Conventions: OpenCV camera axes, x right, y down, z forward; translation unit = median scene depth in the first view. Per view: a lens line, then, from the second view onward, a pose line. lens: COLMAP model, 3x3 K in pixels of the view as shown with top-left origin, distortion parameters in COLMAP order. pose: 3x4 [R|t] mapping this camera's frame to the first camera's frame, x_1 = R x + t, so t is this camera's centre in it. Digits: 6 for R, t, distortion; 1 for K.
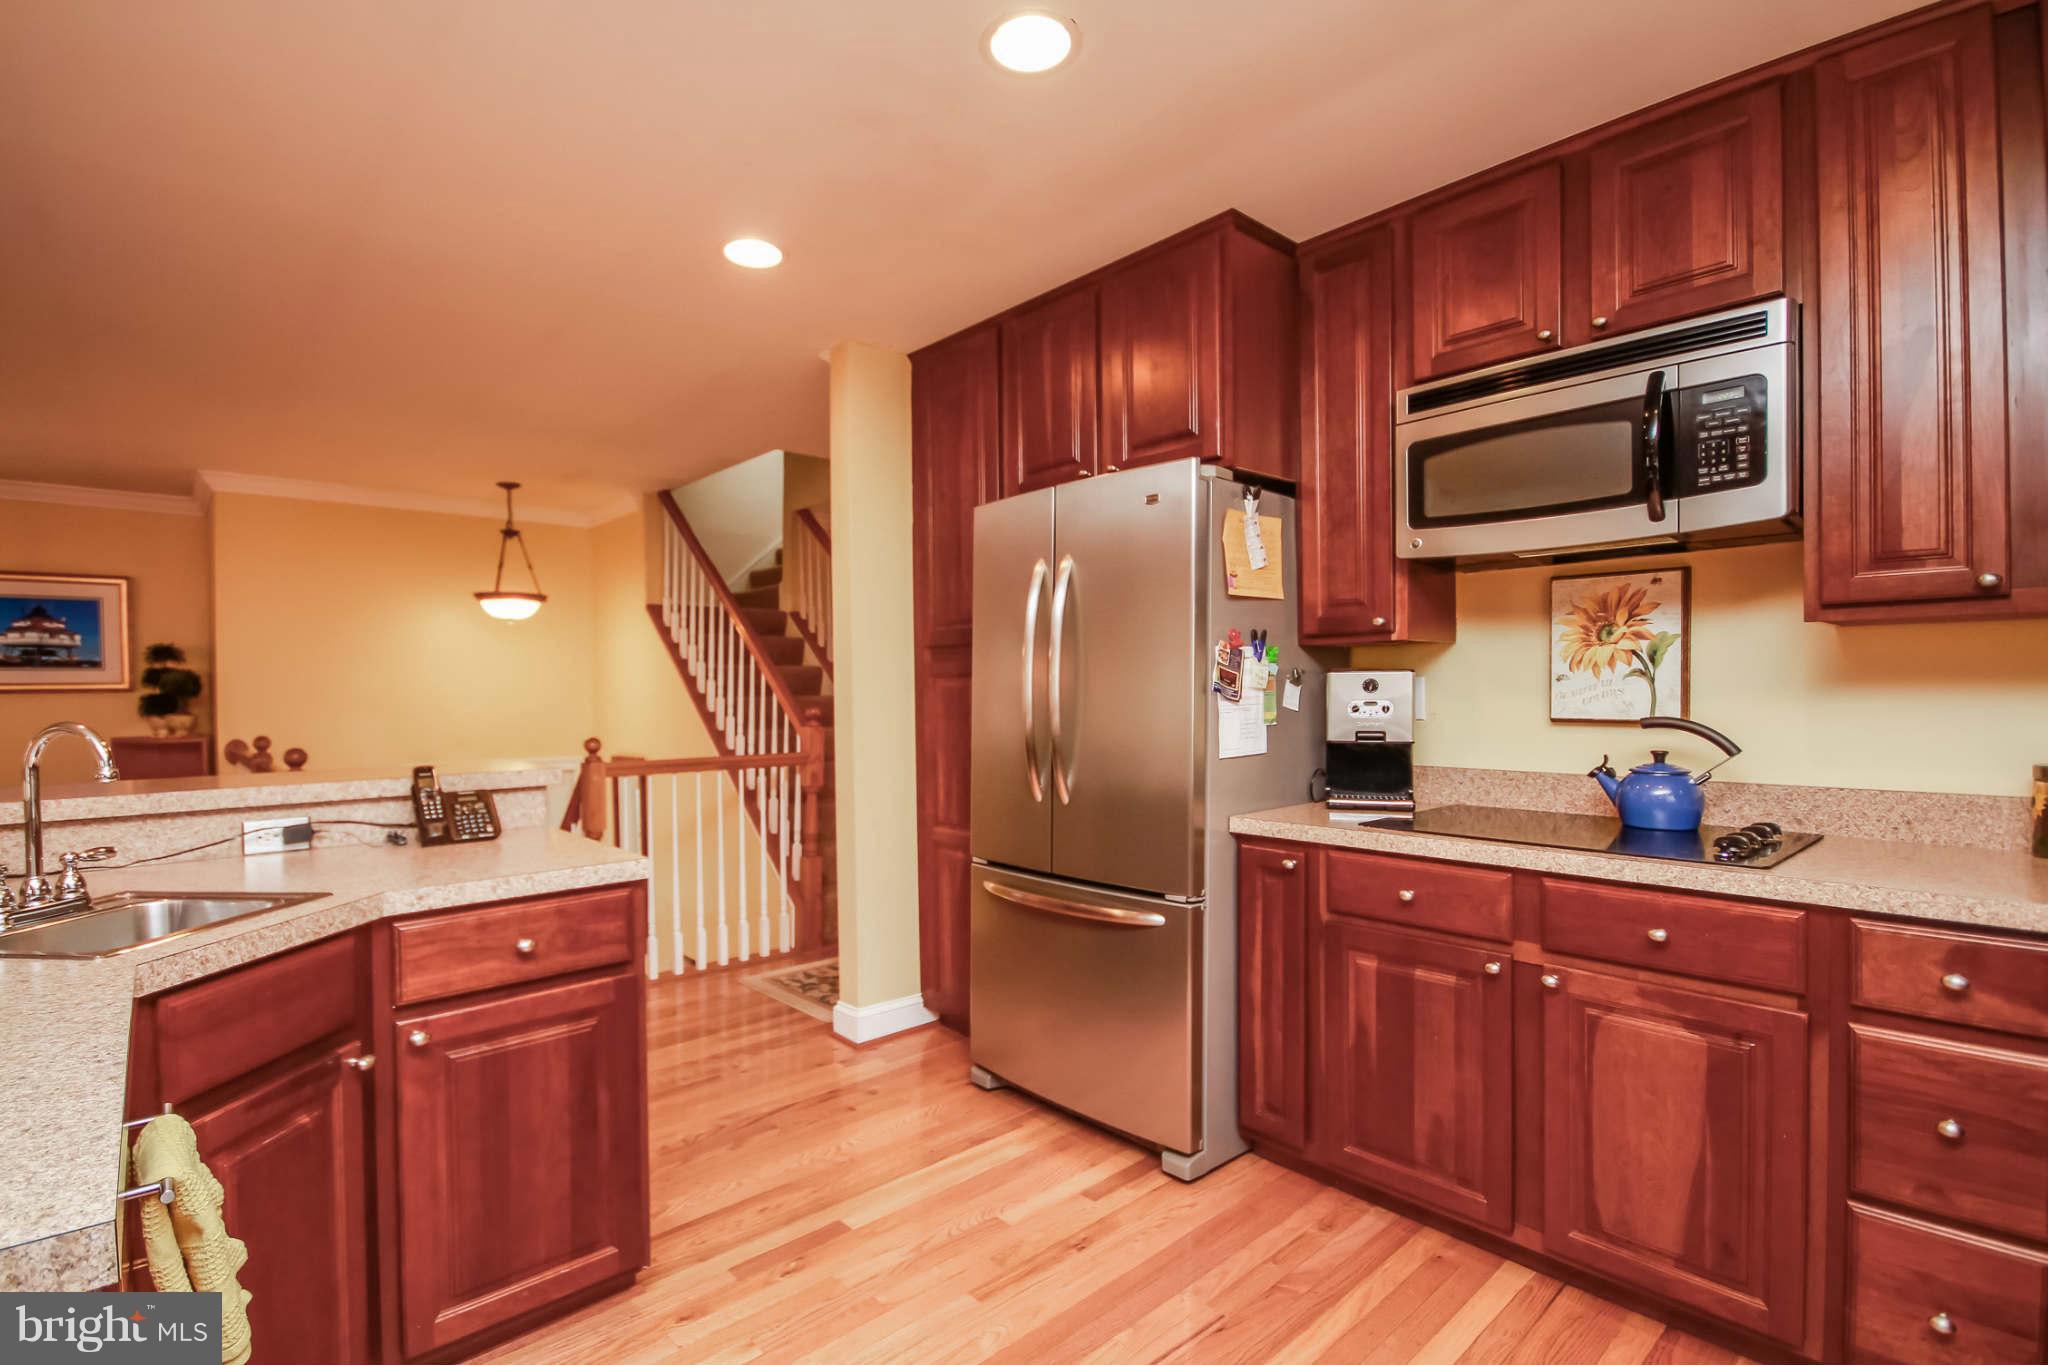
lens RADIAL K [[958.5, 0, 950.5], [0, 958.5, 694.2], [0, 0, 1]] dist [0.005452, -0.000351]
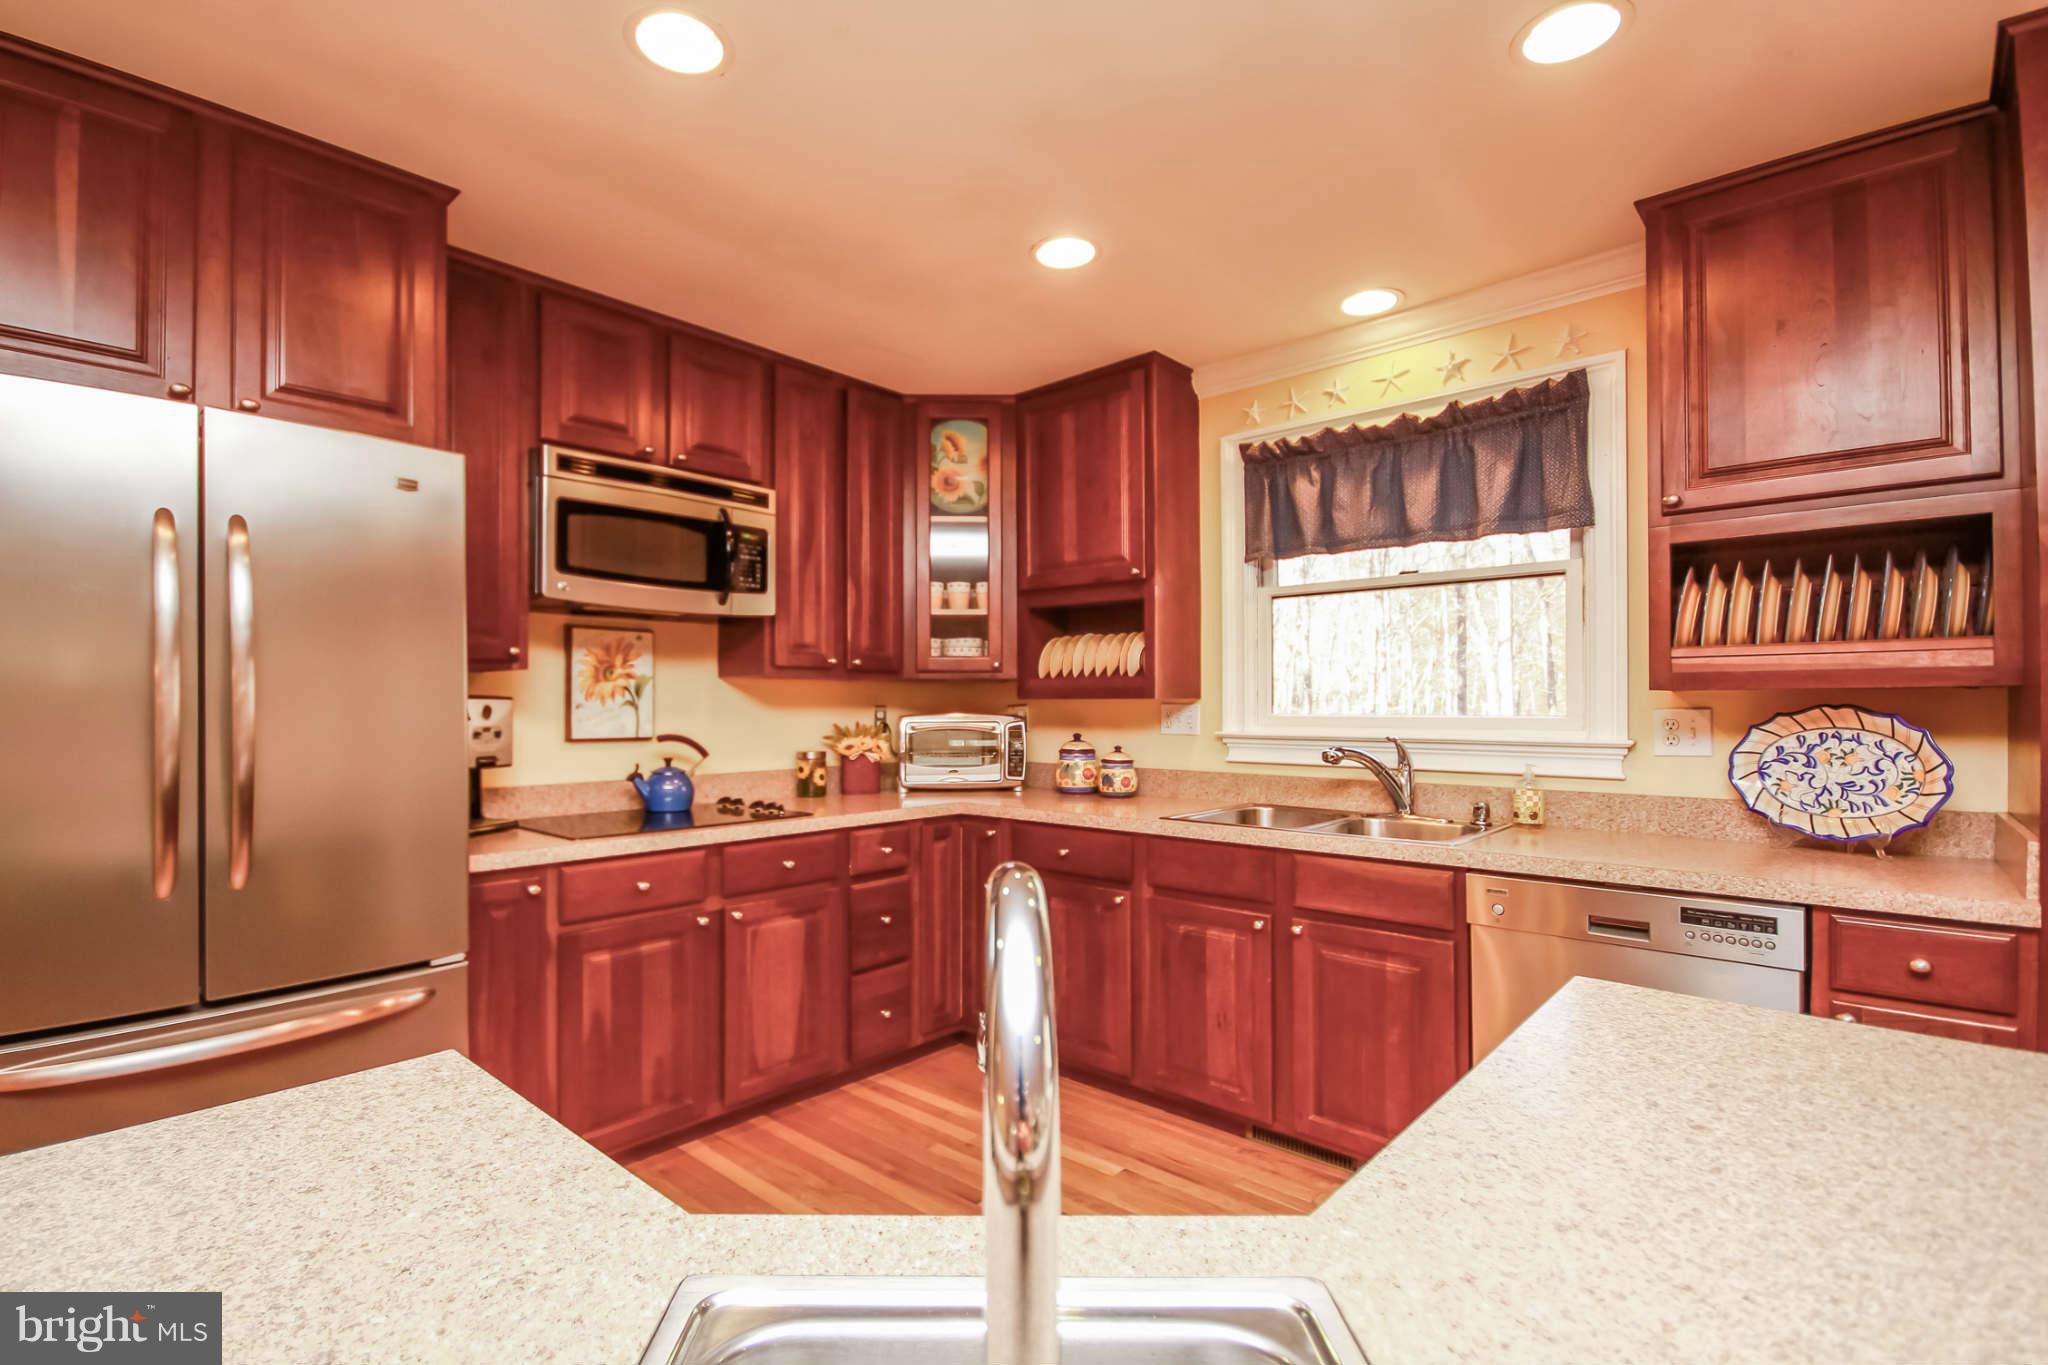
lens RADIAL K [[958.5, 0, 1009.2], [0, 958.5, 690.0], [0, 0, 1]] dist [0.005452, -0.000351]
pose [[-0.132766, 0.024797, 0.990837, -0.733741], [0.010276, 0.999668, -0.023641, -0.002728], [-0.991094, 0.007043, -0.132976, 0.655360]]
